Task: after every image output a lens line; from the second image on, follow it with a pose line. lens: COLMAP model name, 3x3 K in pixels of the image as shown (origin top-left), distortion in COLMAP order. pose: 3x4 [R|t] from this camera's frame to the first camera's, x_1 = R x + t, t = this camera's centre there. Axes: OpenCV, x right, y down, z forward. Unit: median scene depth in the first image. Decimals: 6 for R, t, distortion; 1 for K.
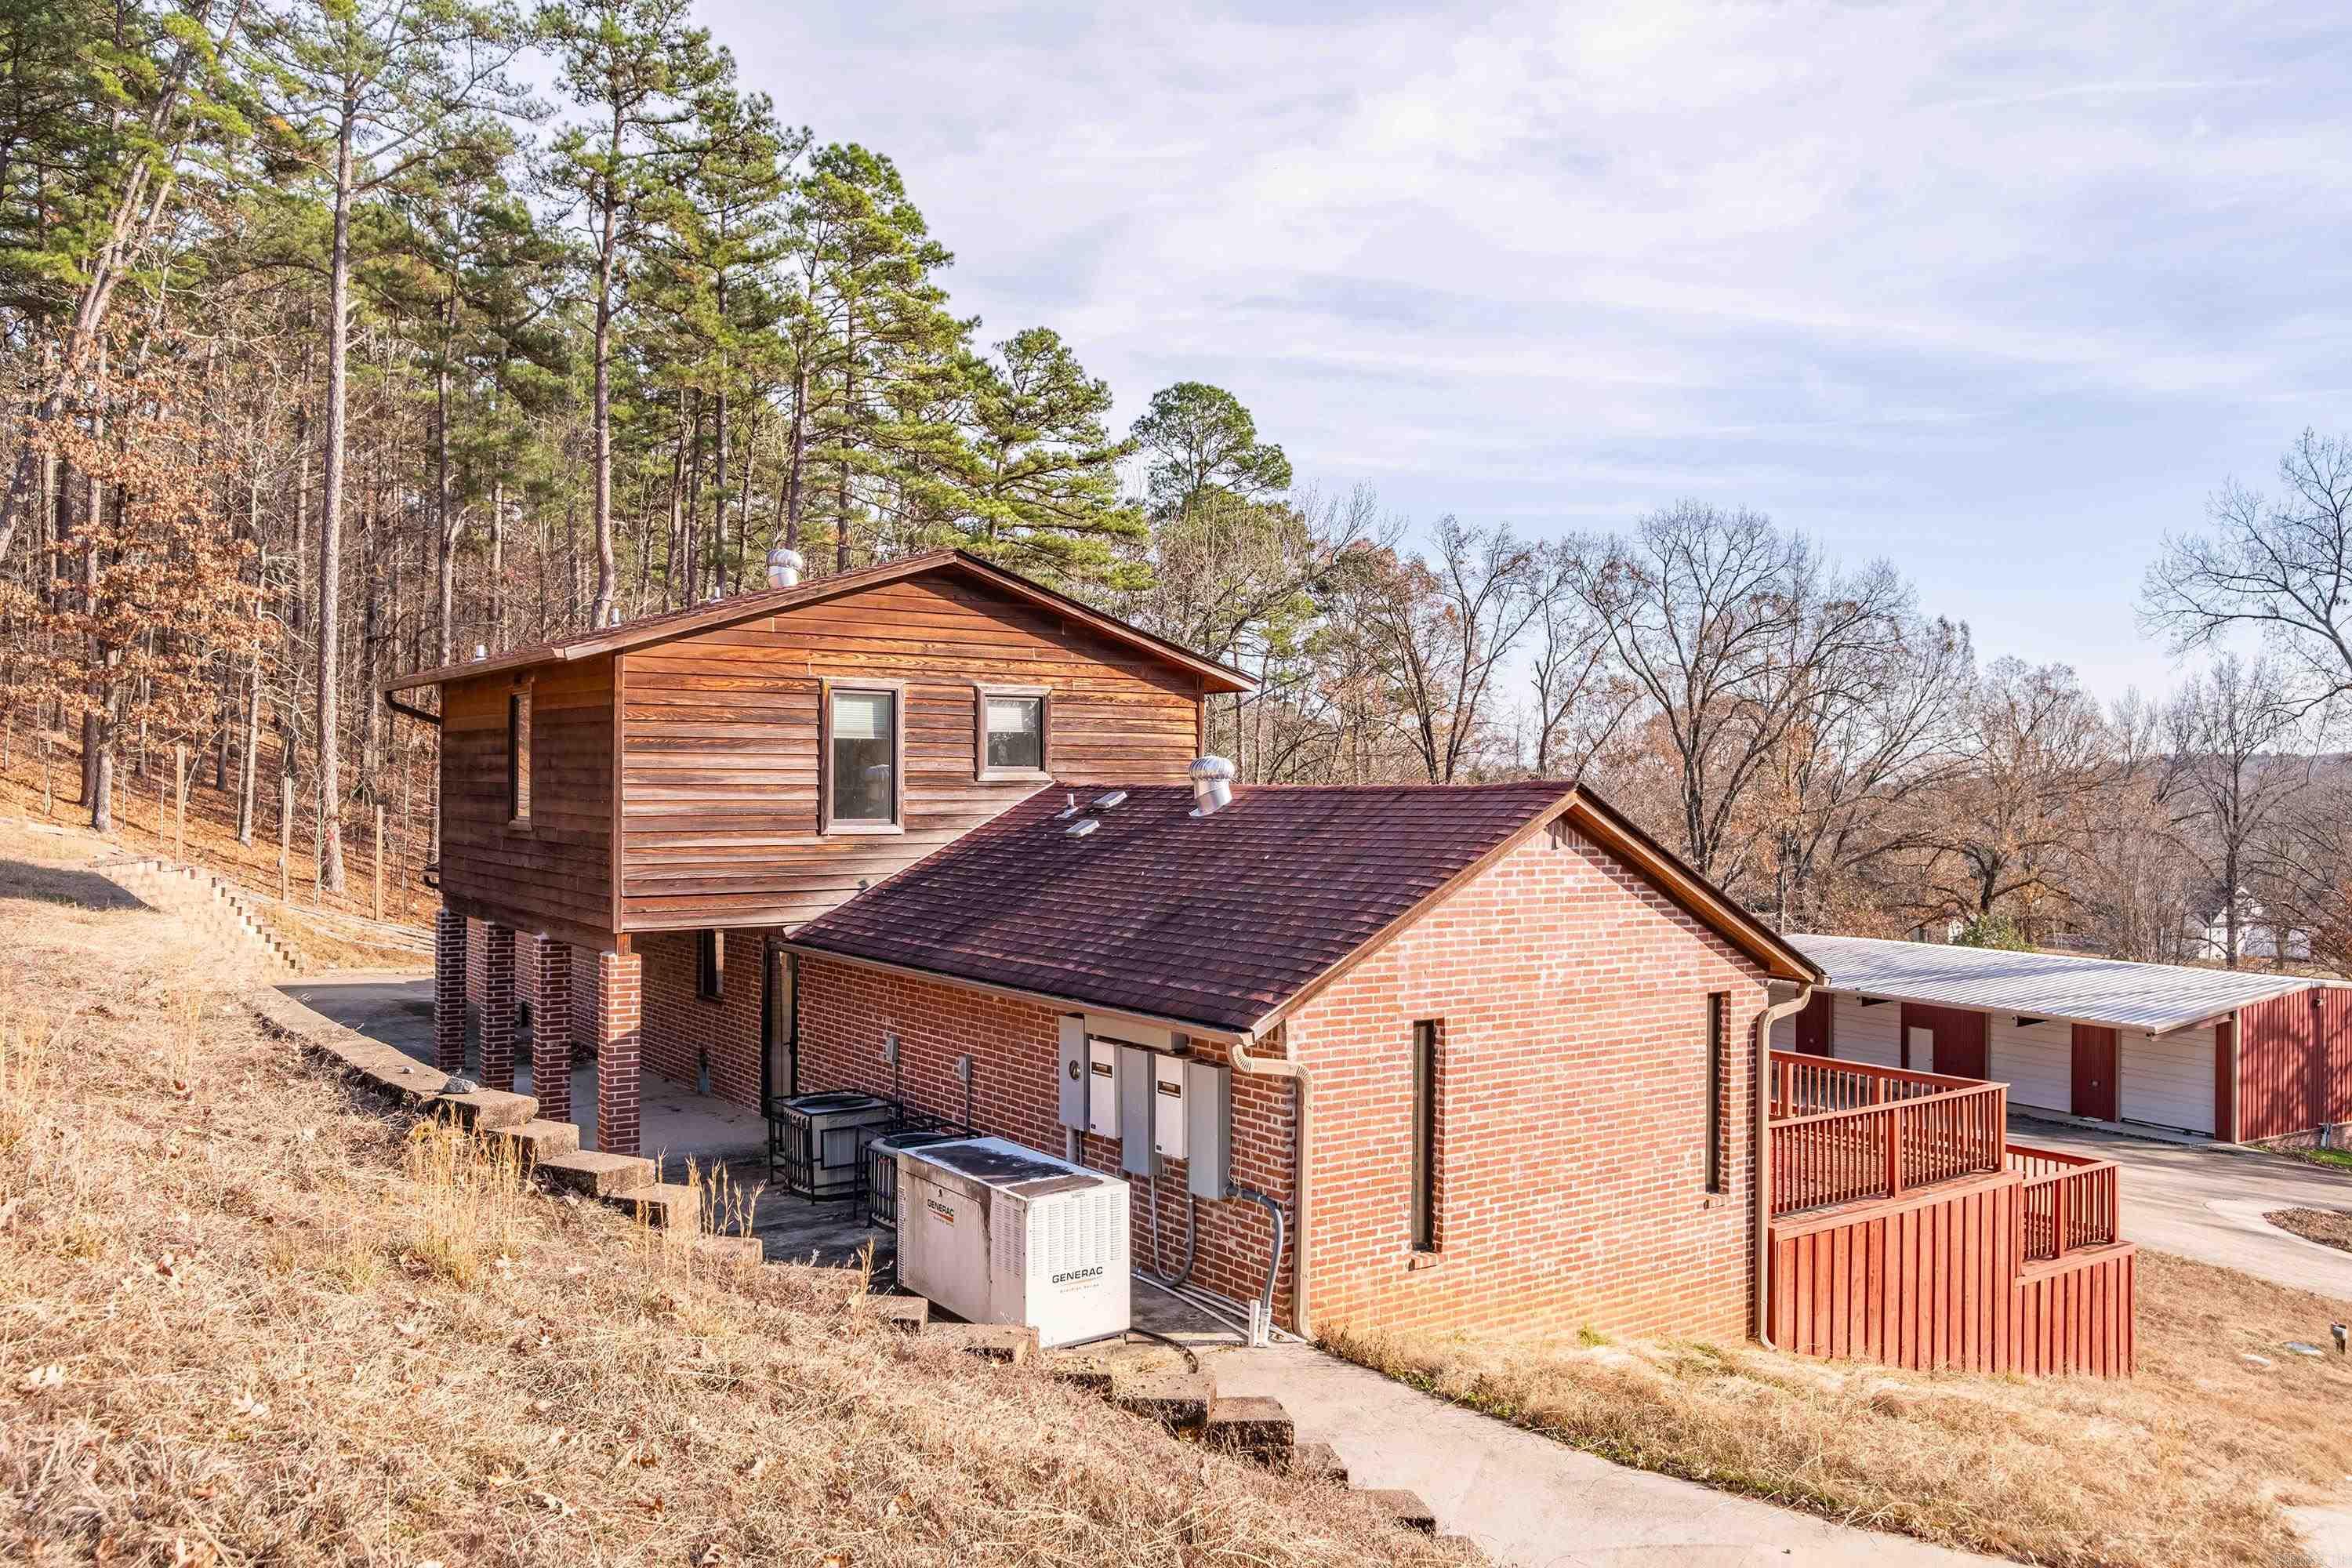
lens RADIAL K [[1740.9, 0, 1184.0], [0, 1740.9, 786.3], [0, 0, 1]] dist [0.003943, 0.020848]
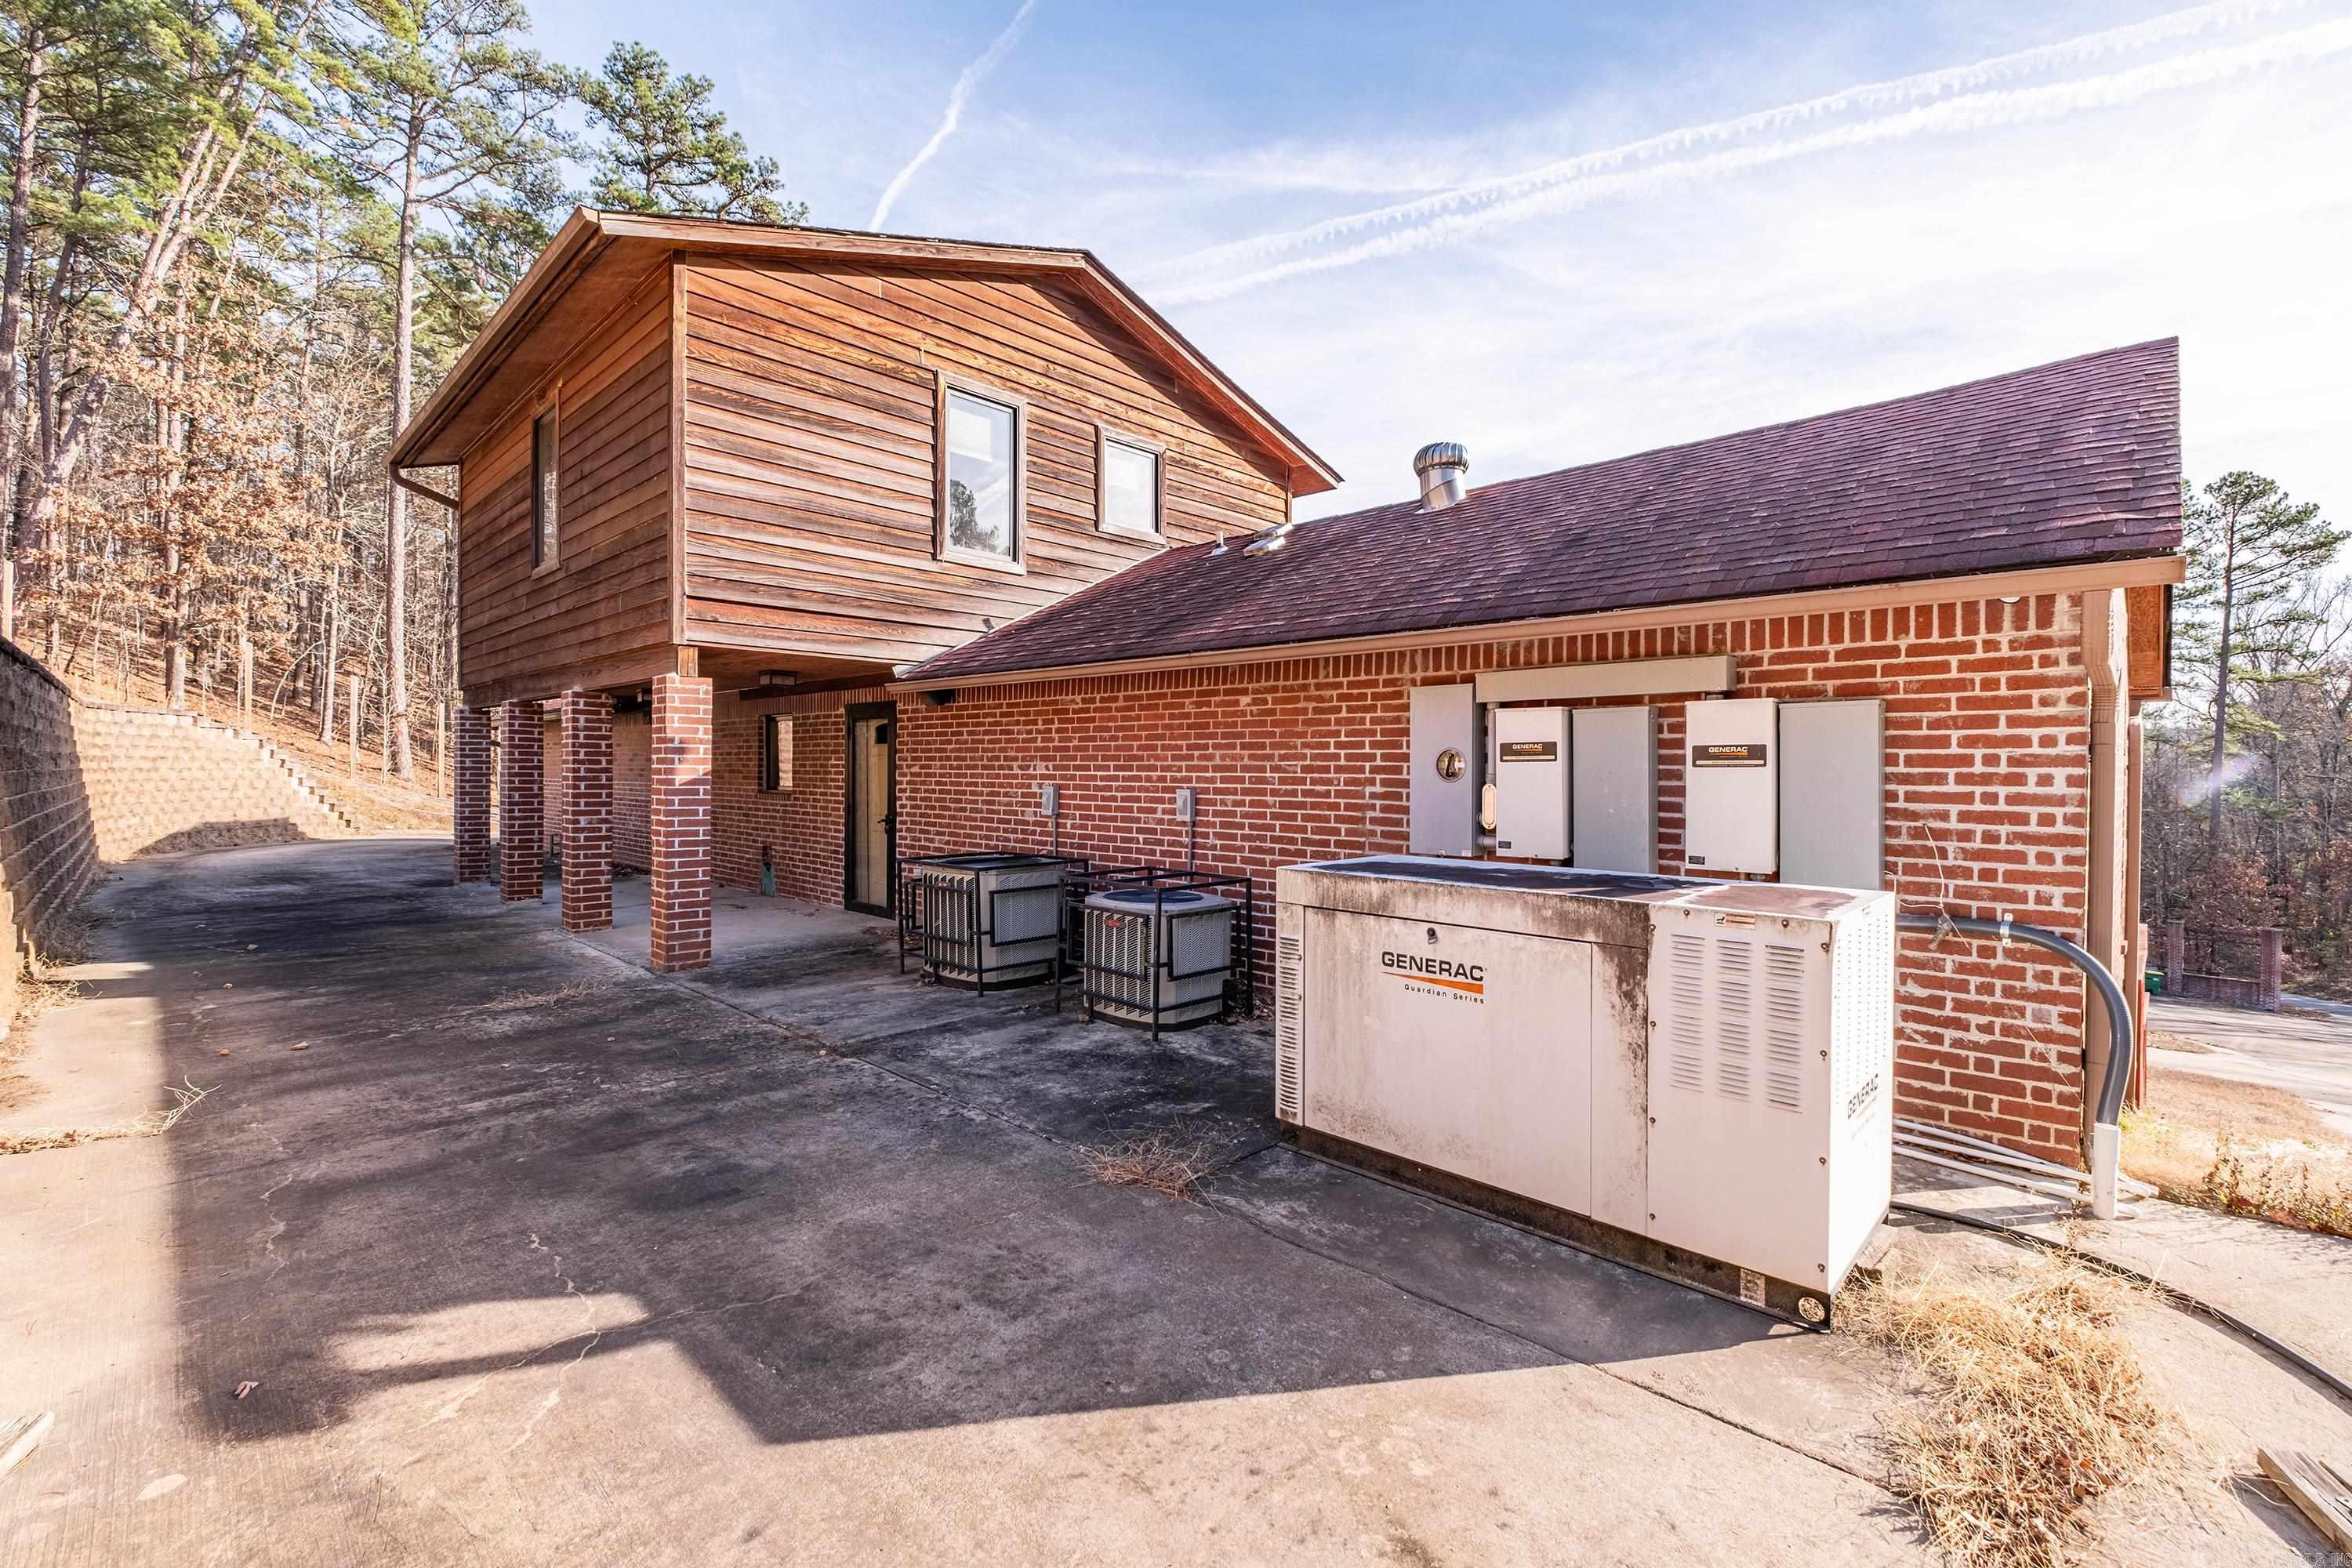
lens RADIAL K [[1010.5, 0, 1183.7], [0, 1010.5, 784.3], [0, 0, 1]] dist [-0.000248, -0.001866]
pose [[0.984711, -0.001023, 0.174194, -0.081677], [-0.001248, 0.999916, 0.012926, 0.059666], [-0.174193, -0.012946, 0.984626, 0.233119]]
